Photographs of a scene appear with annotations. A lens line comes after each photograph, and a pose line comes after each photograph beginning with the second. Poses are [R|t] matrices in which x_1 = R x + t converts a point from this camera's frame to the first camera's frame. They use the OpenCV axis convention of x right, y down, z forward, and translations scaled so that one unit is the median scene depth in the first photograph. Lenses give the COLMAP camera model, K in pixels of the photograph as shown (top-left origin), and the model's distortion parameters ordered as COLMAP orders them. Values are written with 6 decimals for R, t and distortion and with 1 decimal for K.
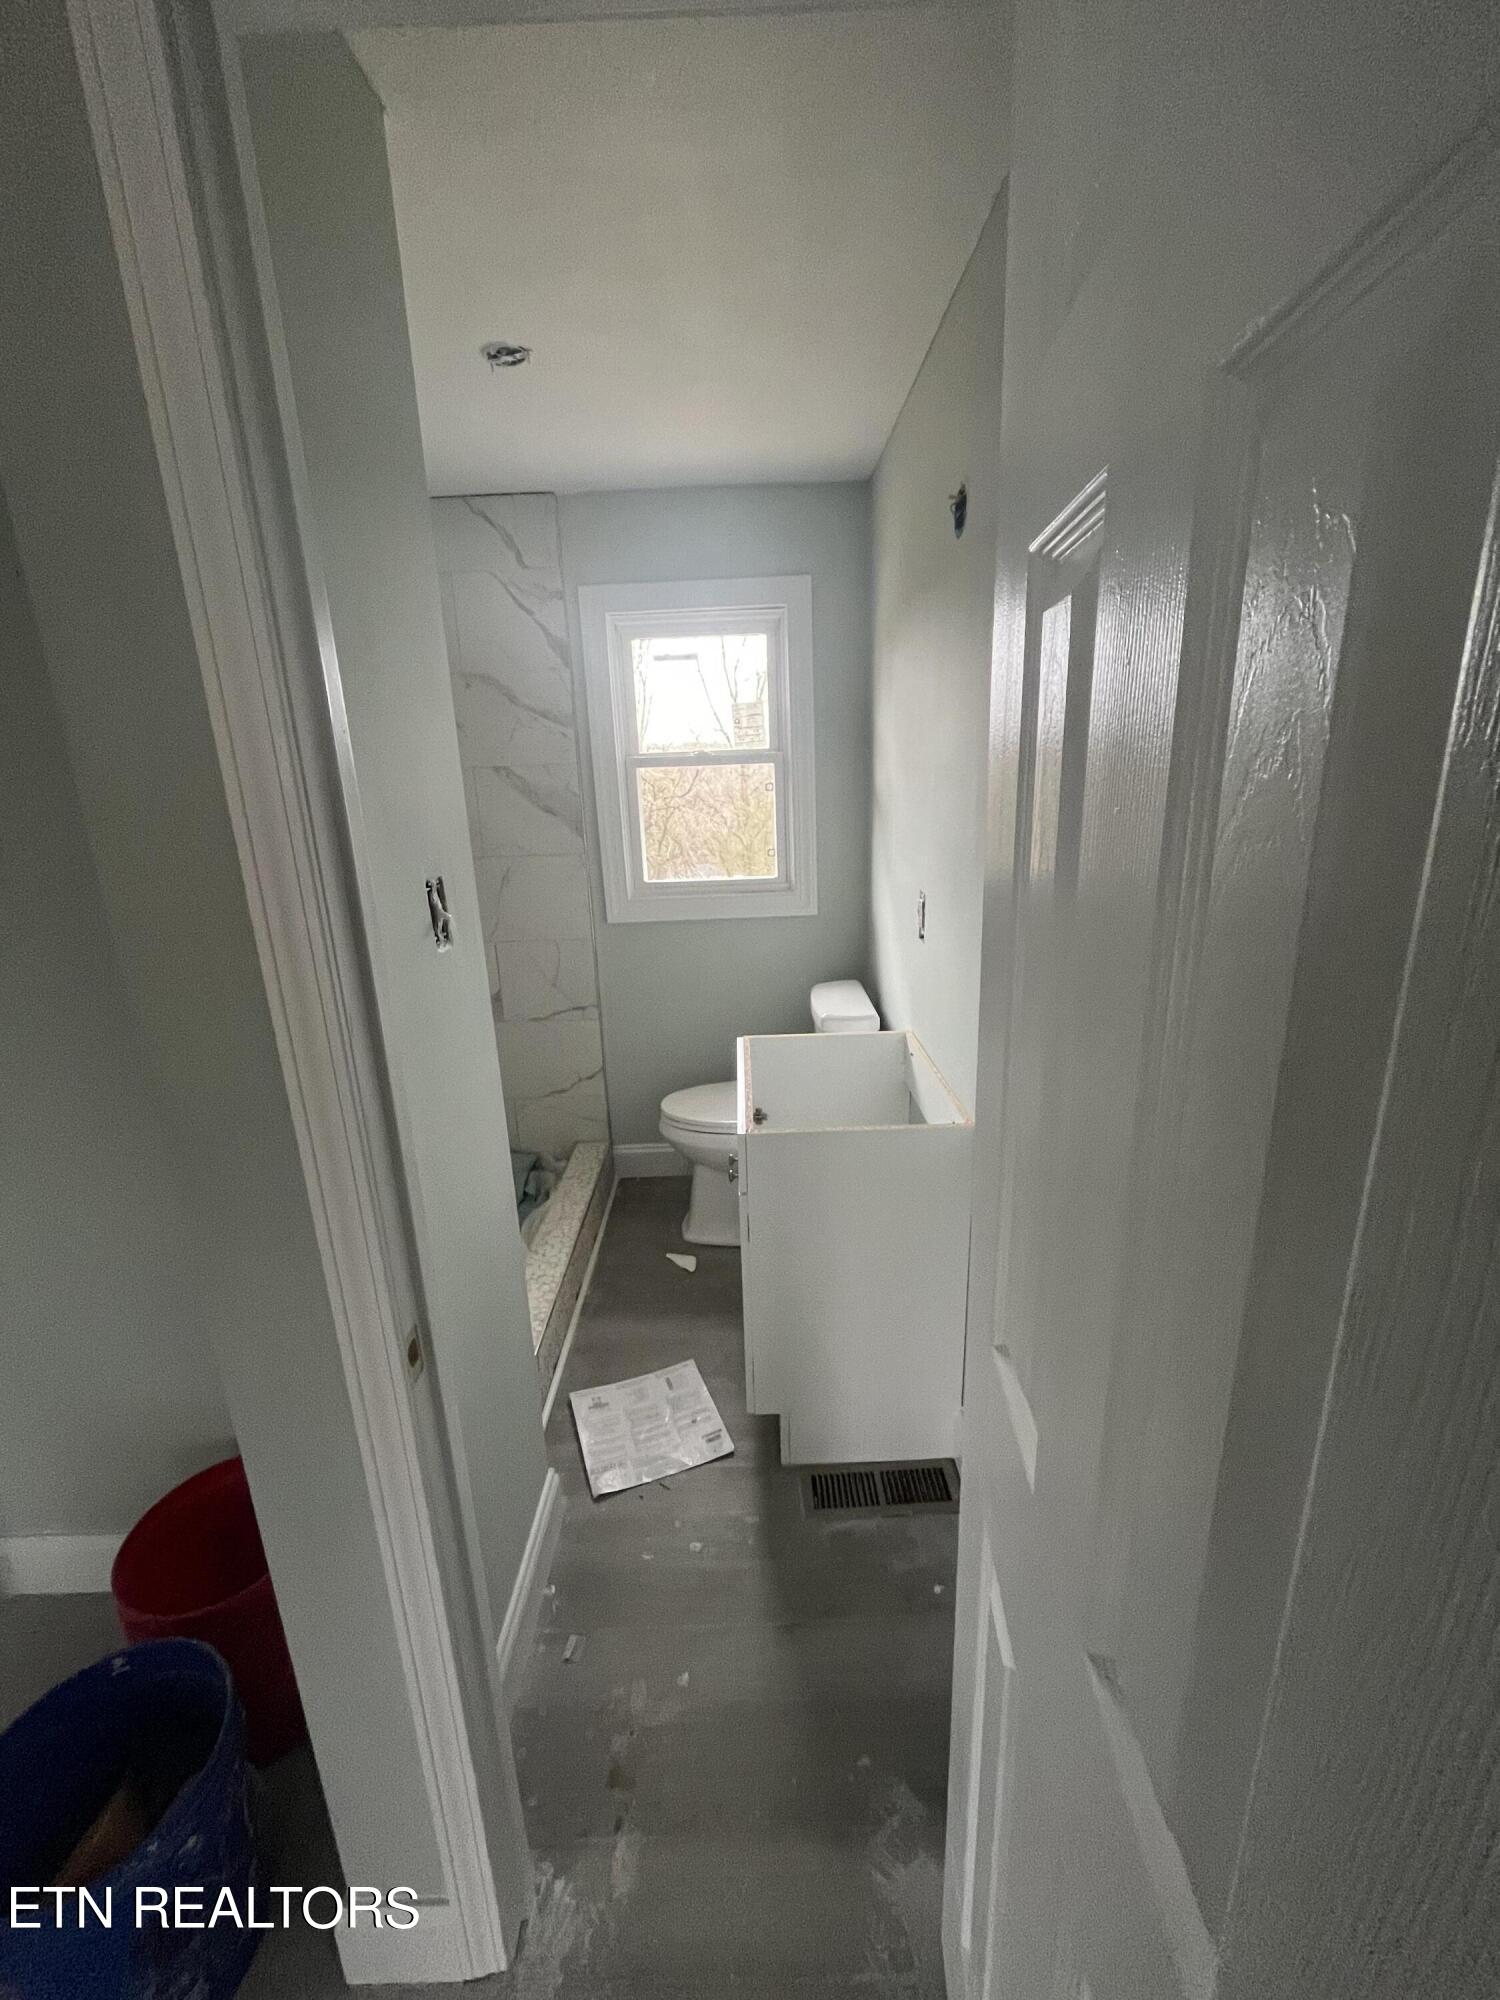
lens RADIAL K [[806.2, 0, 749.1], [0, 806.2, 991.4], [0, 0, 1]] dist [-0.002240, -0.000193]
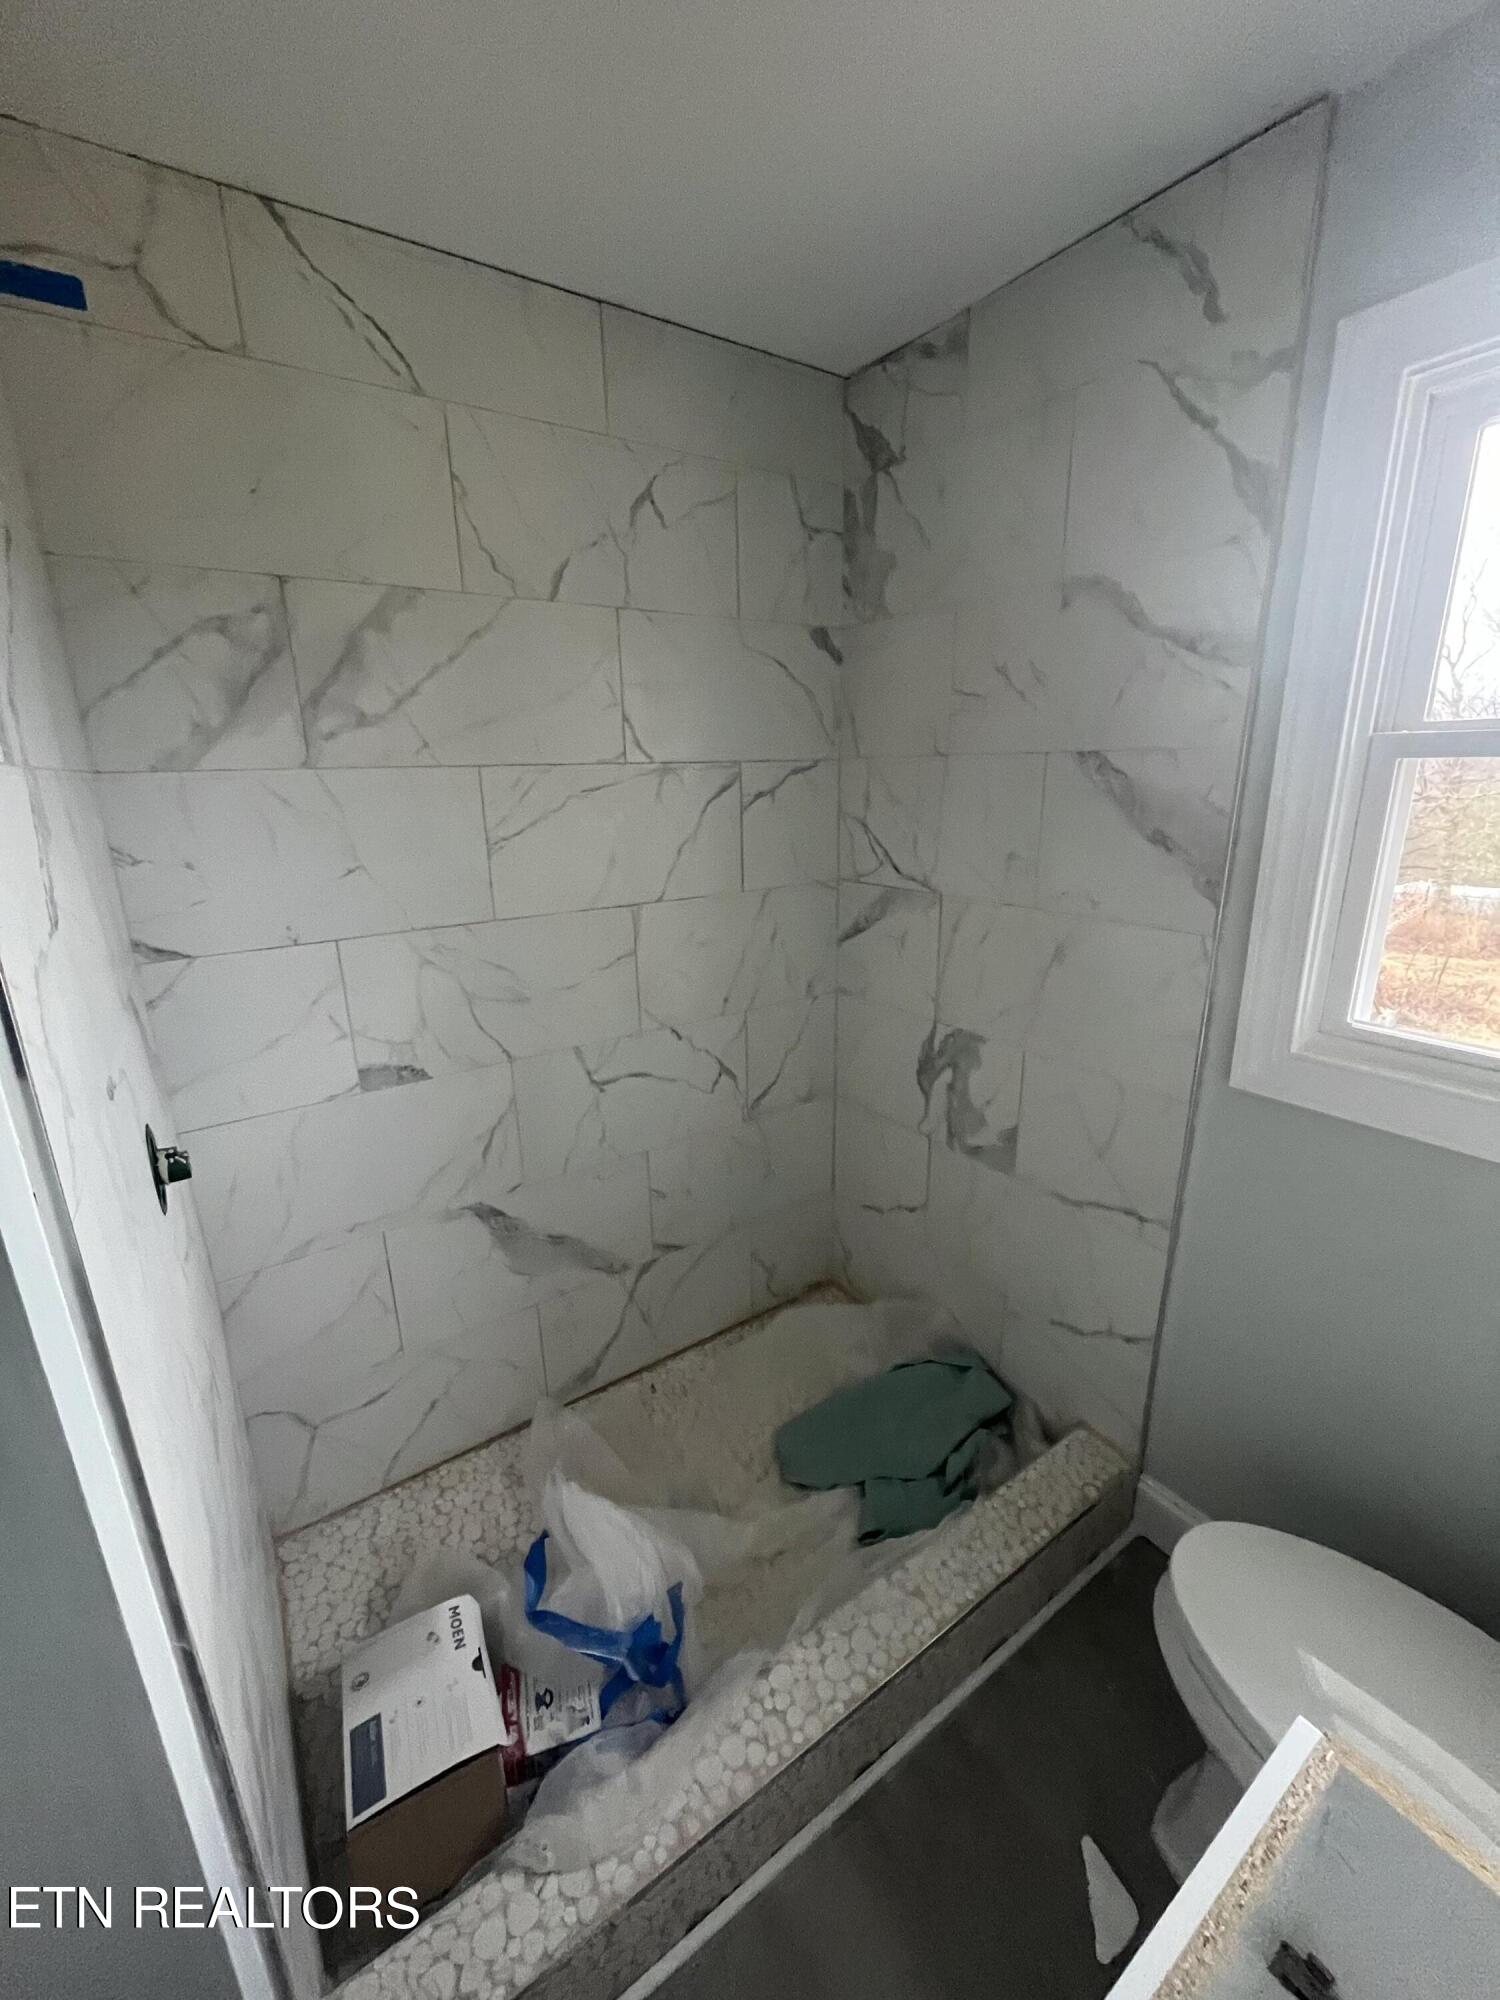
lens RADIAL K [[806.2, 0, 751.4], [0, 806.2, 999.8], [0, 0, 1]] dist [-0.002240, -0.000193]
pose [[0.569195, 0.248528, -0.783741, 0.026203], [-0.237277, 0.962318, 0.132833, -0.134610], [0.787221, 0.110356, 0.606717, 0.502655]]
